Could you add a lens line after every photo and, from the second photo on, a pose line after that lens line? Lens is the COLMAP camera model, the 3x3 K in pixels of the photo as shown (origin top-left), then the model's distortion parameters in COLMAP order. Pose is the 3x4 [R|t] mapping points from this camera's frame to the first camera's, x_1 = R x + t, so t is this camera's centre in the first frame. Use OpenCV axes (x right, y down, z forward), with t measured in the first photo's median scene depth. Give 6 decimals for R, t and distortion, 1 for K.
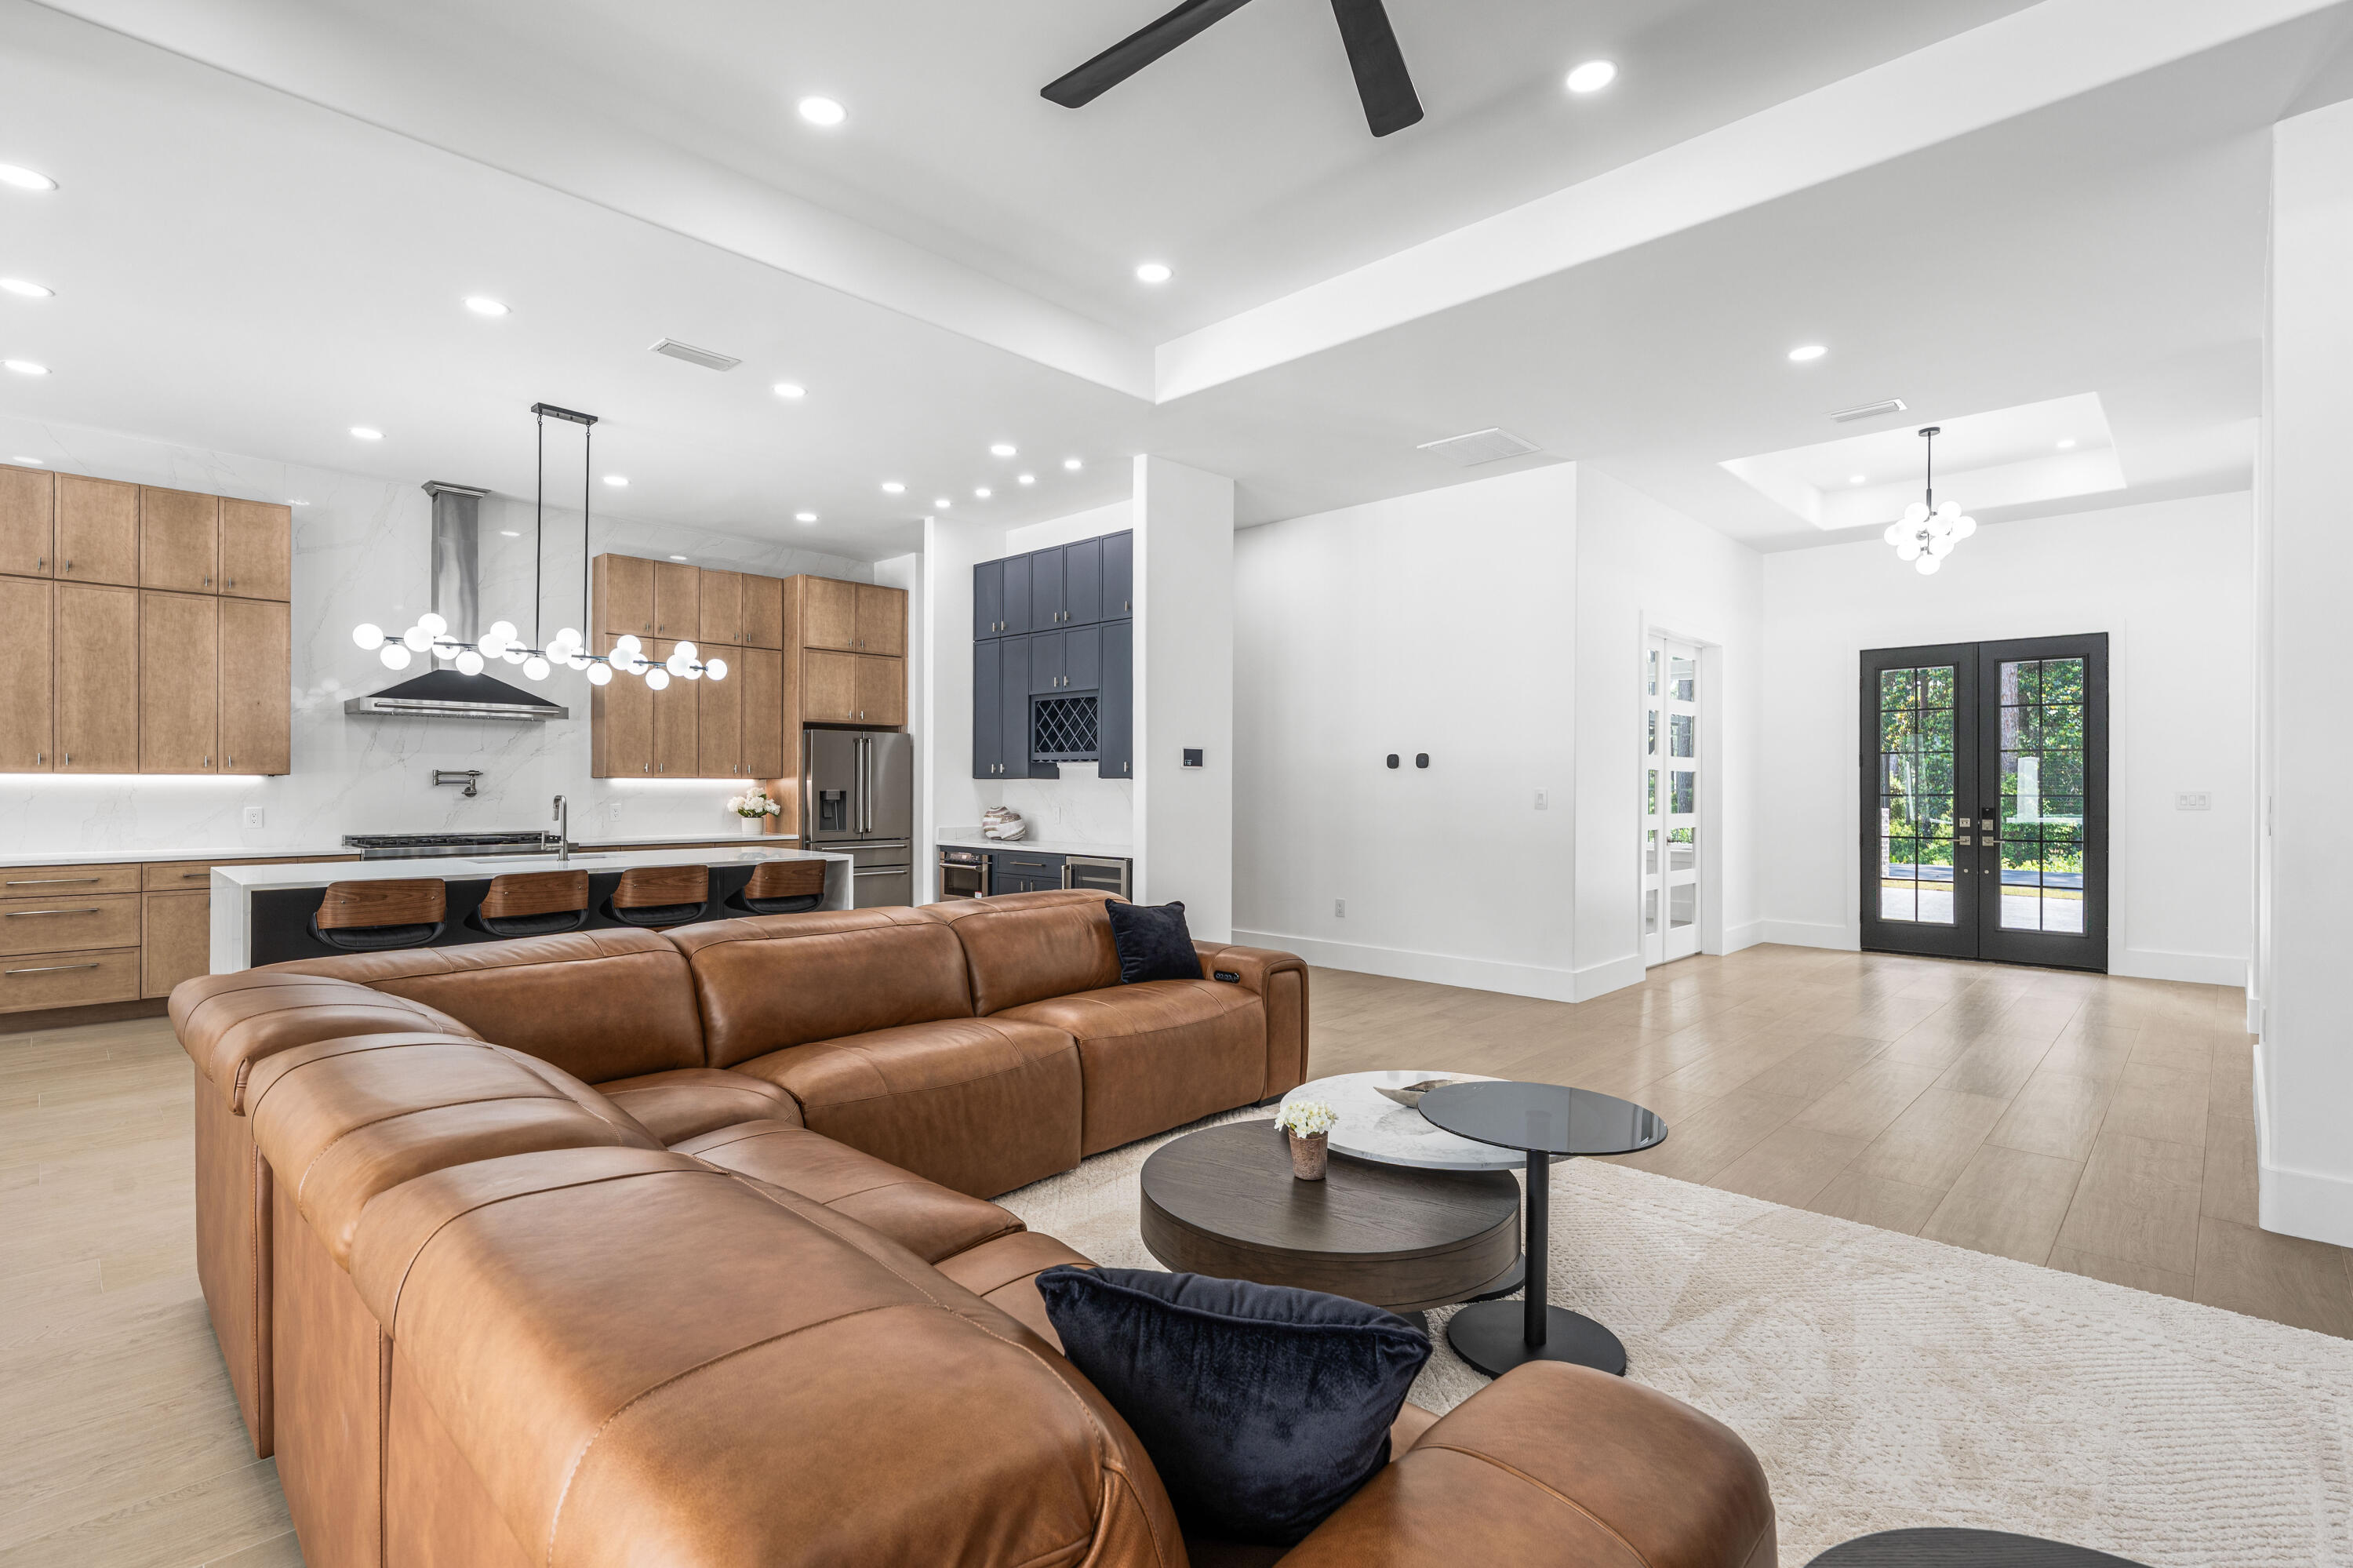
lens RADIAL K [[1097.2, 0, 1183.2], [0, 1097.2, 787.1], [0, 0, 1]] dist [0.002286, -0.000665]
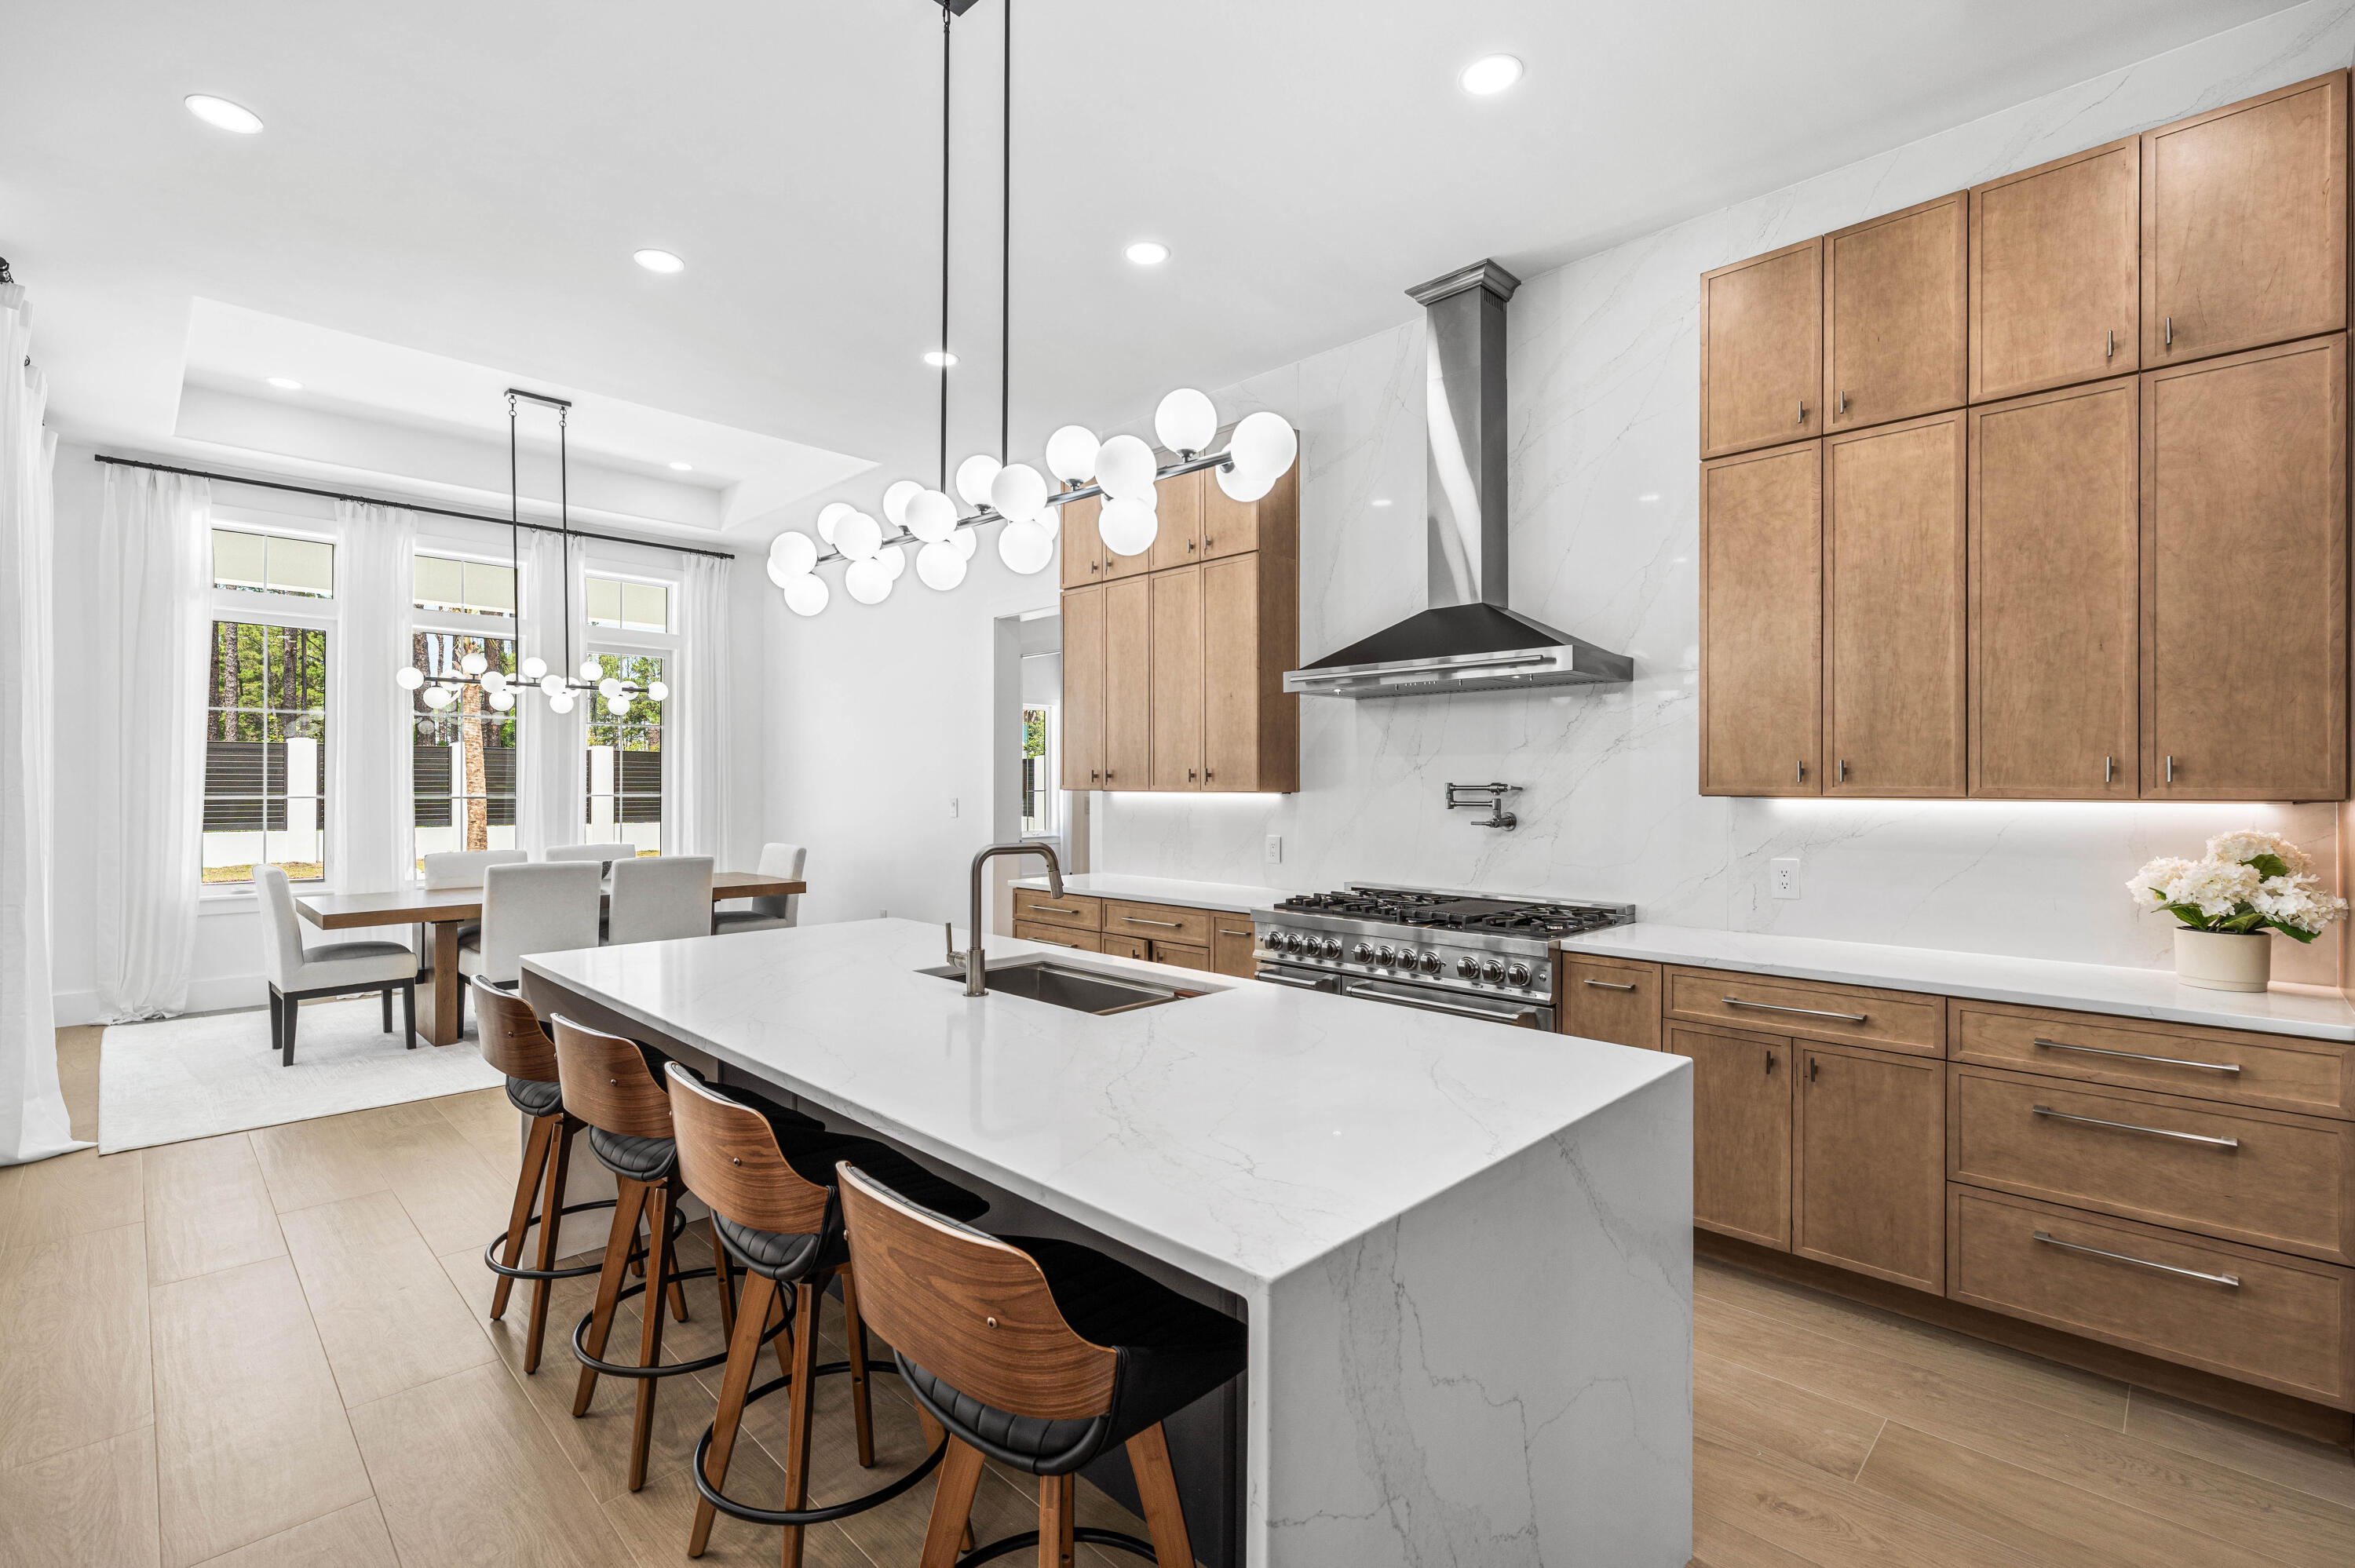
lens RADIAL K [[1038.8, 0, 1168.2], [0, 1038.8, 787.6], [0, 0, 1]] dist [-0.004945, -0.000599]
pose [[-0.029324, -0.001005, -0.999569, -0.135476], [-0.004802, 0.999988, -0.000864, -0.012885], [0.999558, 0.004775, -0.029329, 0.953545]]
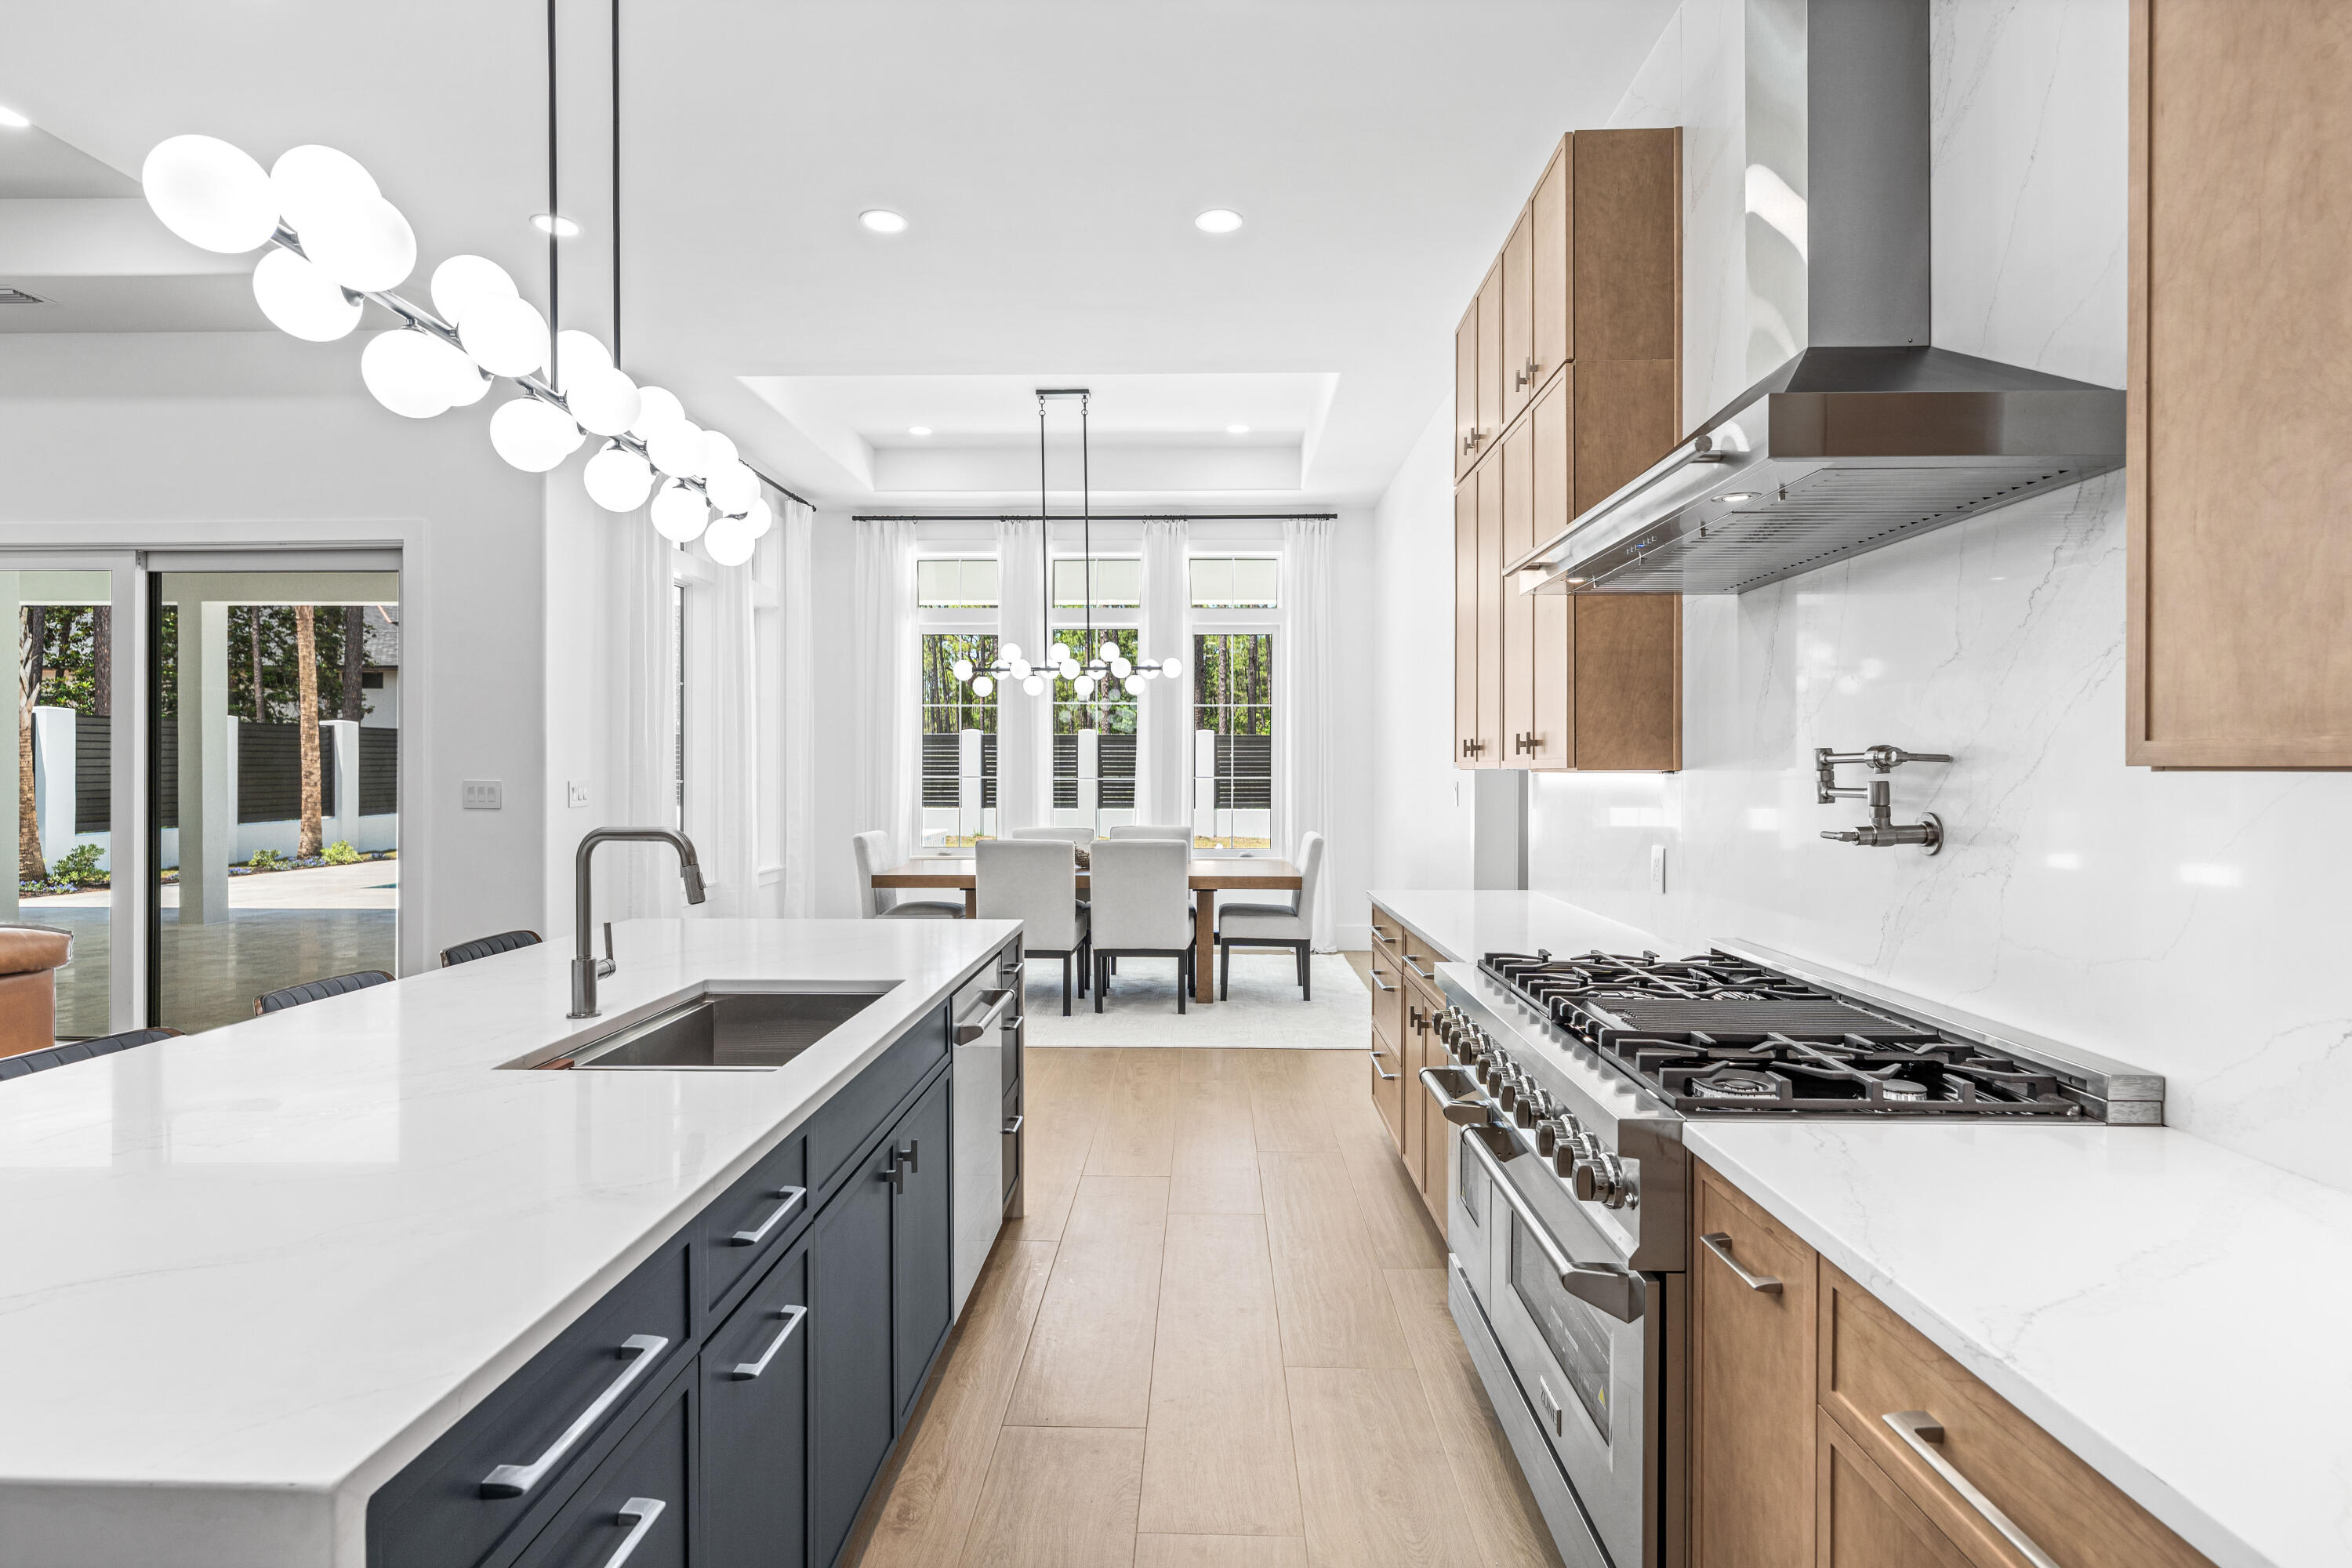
lens RADIAL K [[1168.6, 0, 1186.9], [0, 1168.6, 768.3], [0, 0, 1]] dist [-0.000727, 0.000551]
pose [[-0.740519, -0.004787, -0.672019, -0.390611], [-0.003998, 0.999988, -0.002718, -0.009693], [0.672024, 0.000674, -0.740529, 1.224288]]
